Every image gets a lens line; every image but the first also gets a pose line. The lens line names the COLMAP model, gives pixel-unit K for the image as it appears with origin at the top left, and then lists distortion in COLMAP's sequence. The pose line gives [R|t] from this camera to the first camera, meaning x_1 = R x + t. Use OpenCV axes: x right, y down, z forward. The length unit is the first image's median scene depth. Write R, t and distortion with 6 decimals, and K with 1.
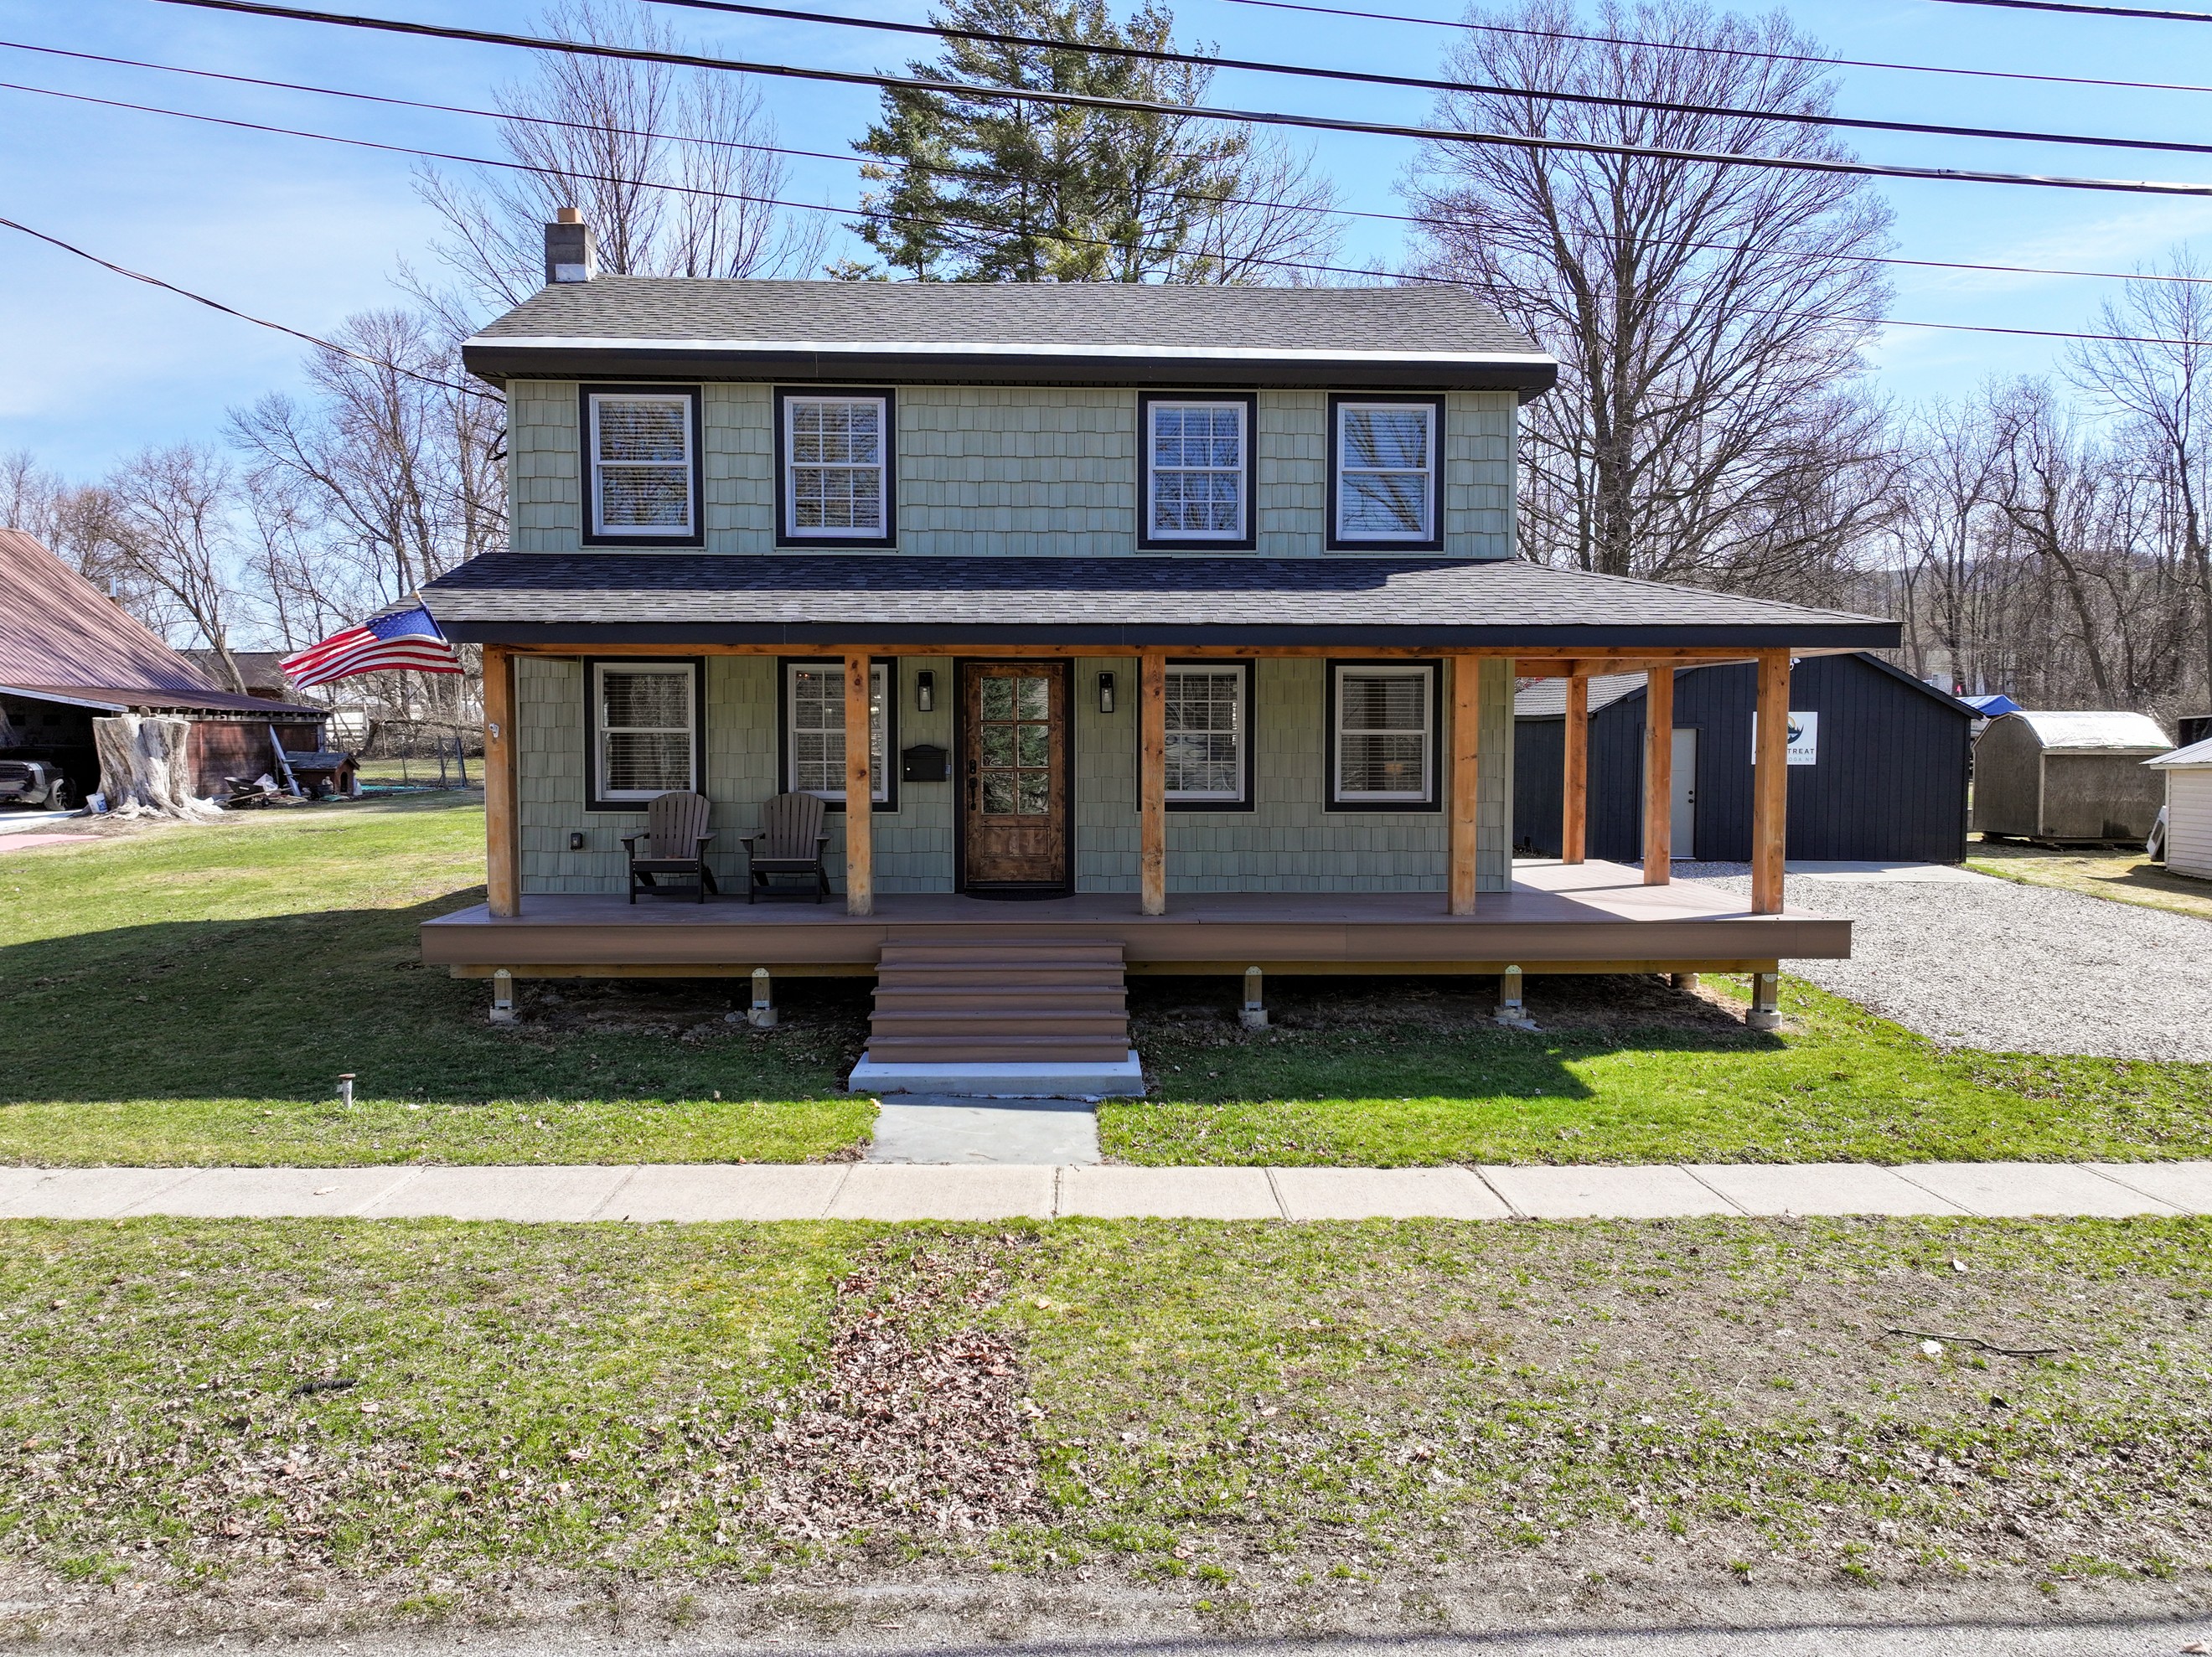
lens RADIAL K [[1556.6, 0, 1109.1], [0, 1556.6, 824.7], [0, 0, 1]] dist [0.002847, 0.000062]
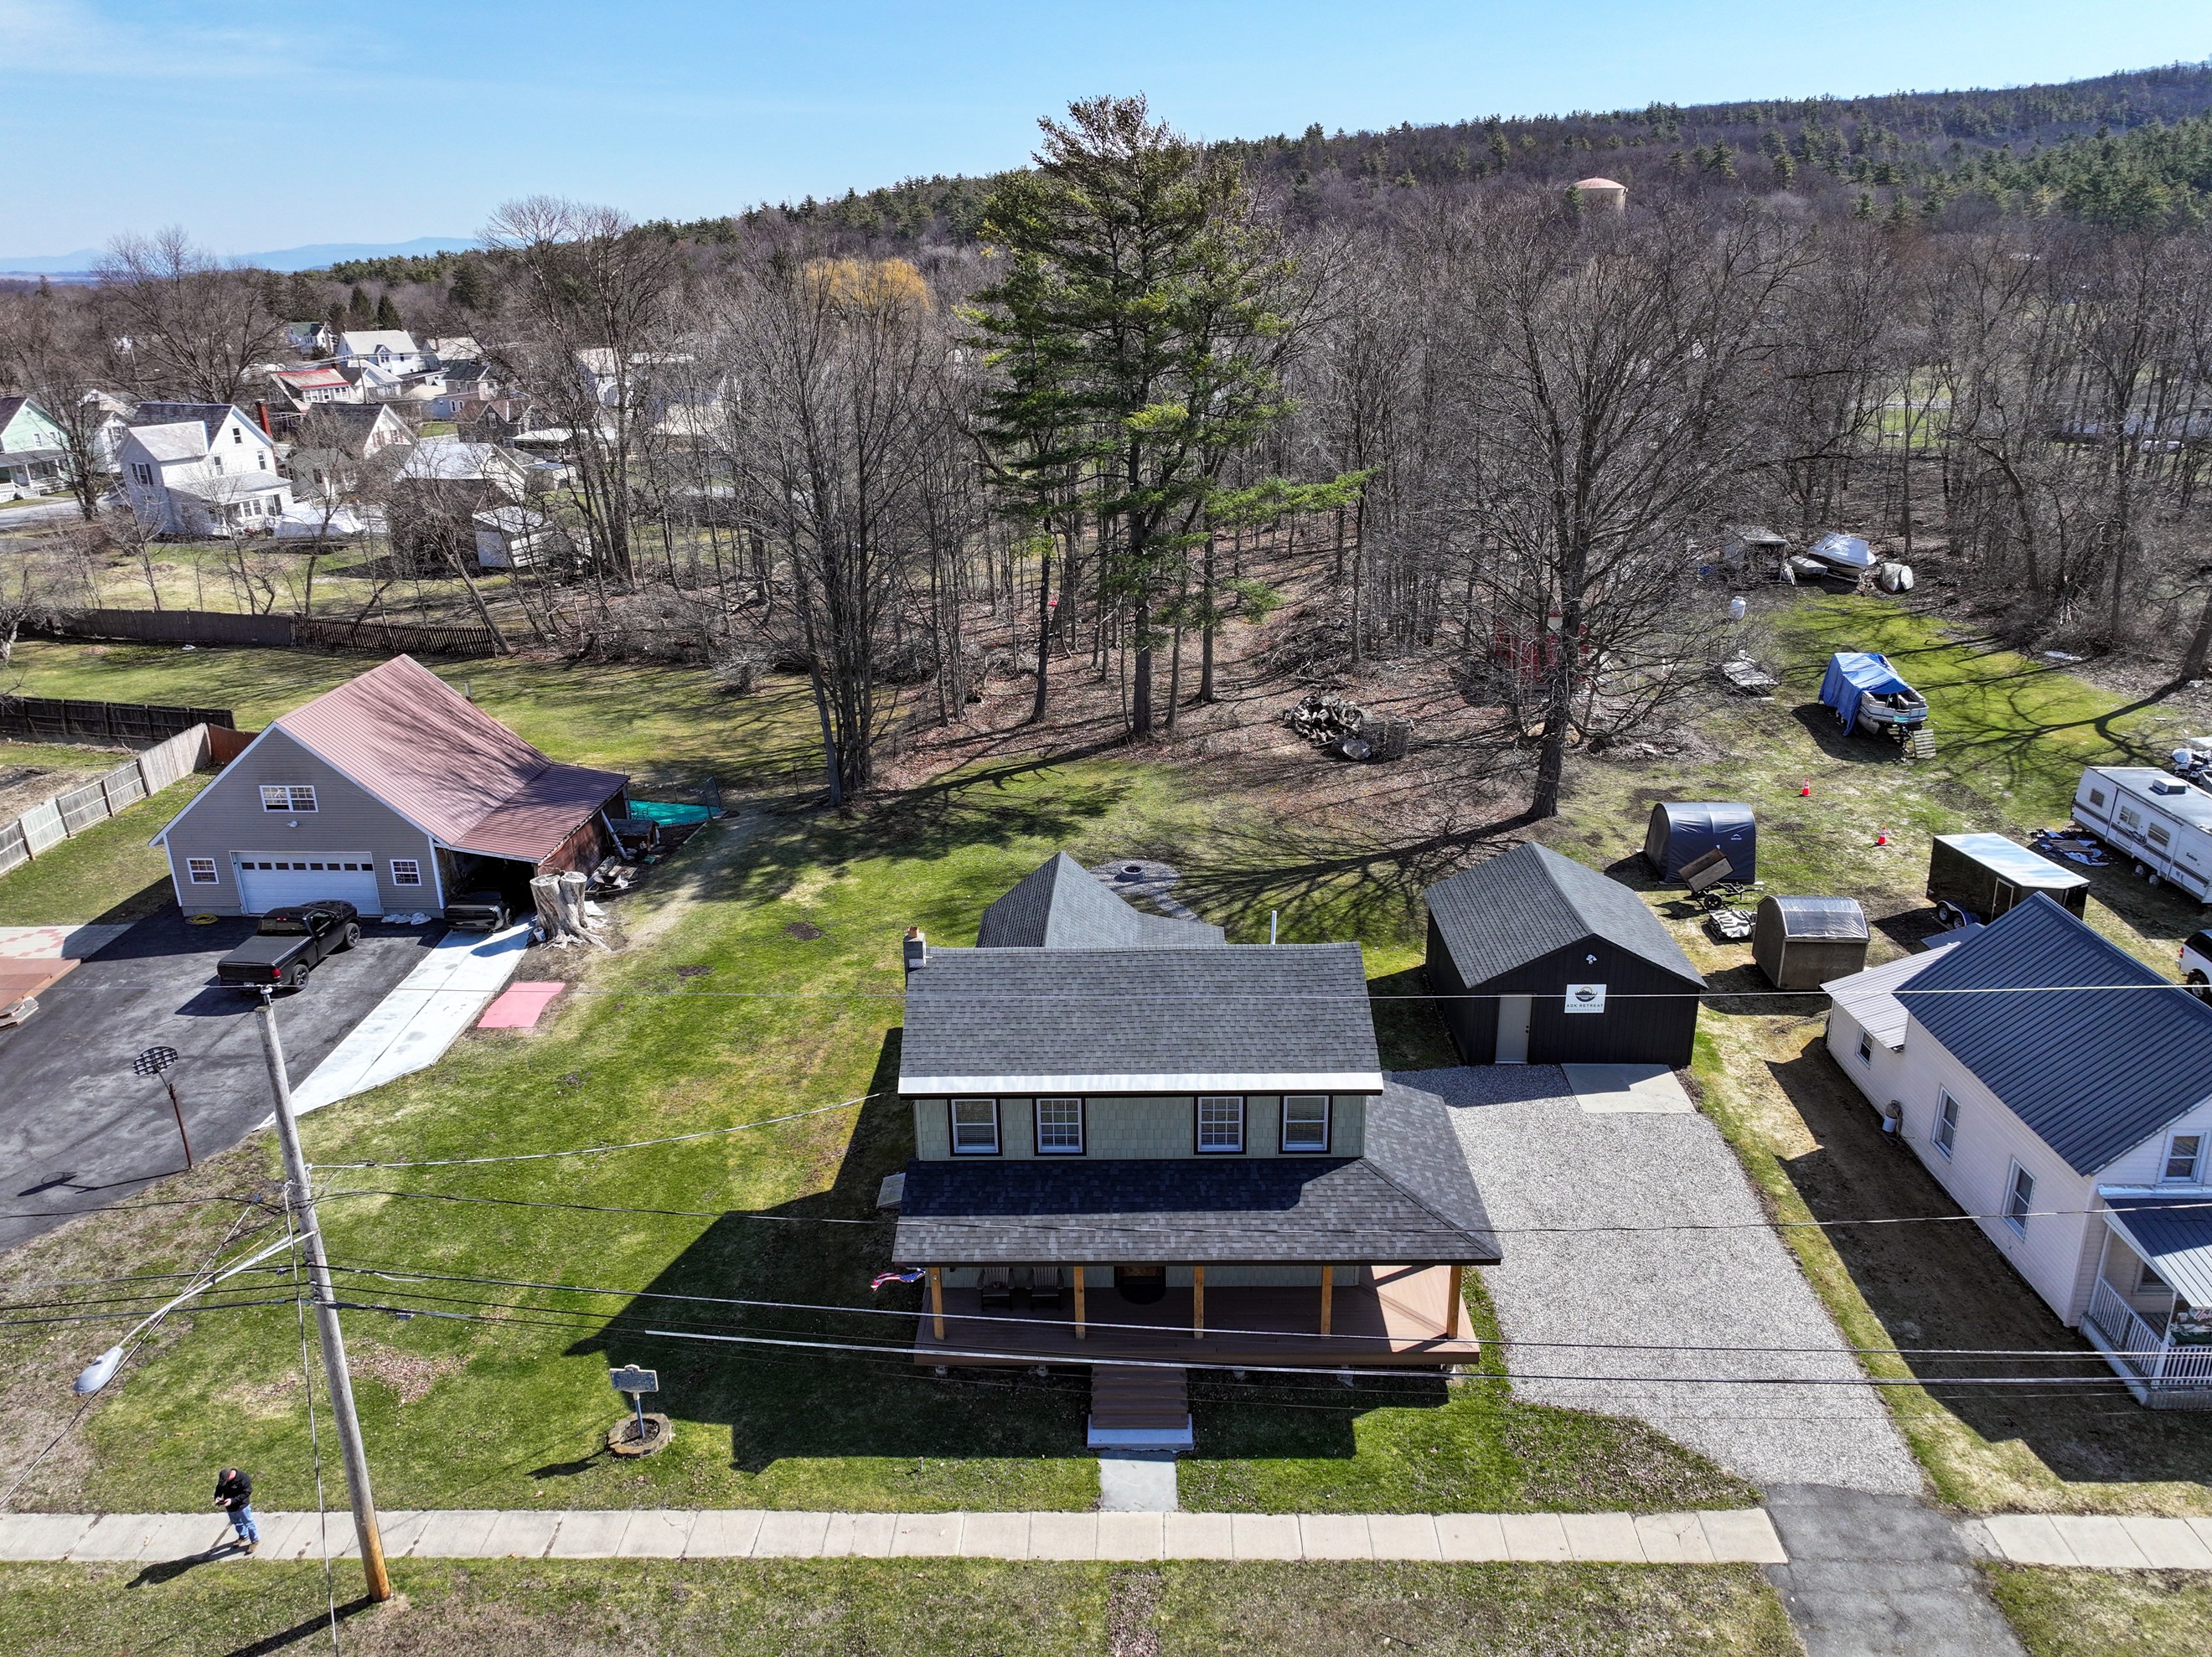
lens RADIAL K [[1553.4, 0, 1112.5], [0, 1553.4, 823.8], [0, 0, 1]] dist [0.006224, 0.002031]
pose [[0.998869, 0.000777, -0.047534, 0.007396], [0.012570, 0.959963, 0.279844, -1.268926], [0.045848, -0.280125, 0.958868, -1.027148]]
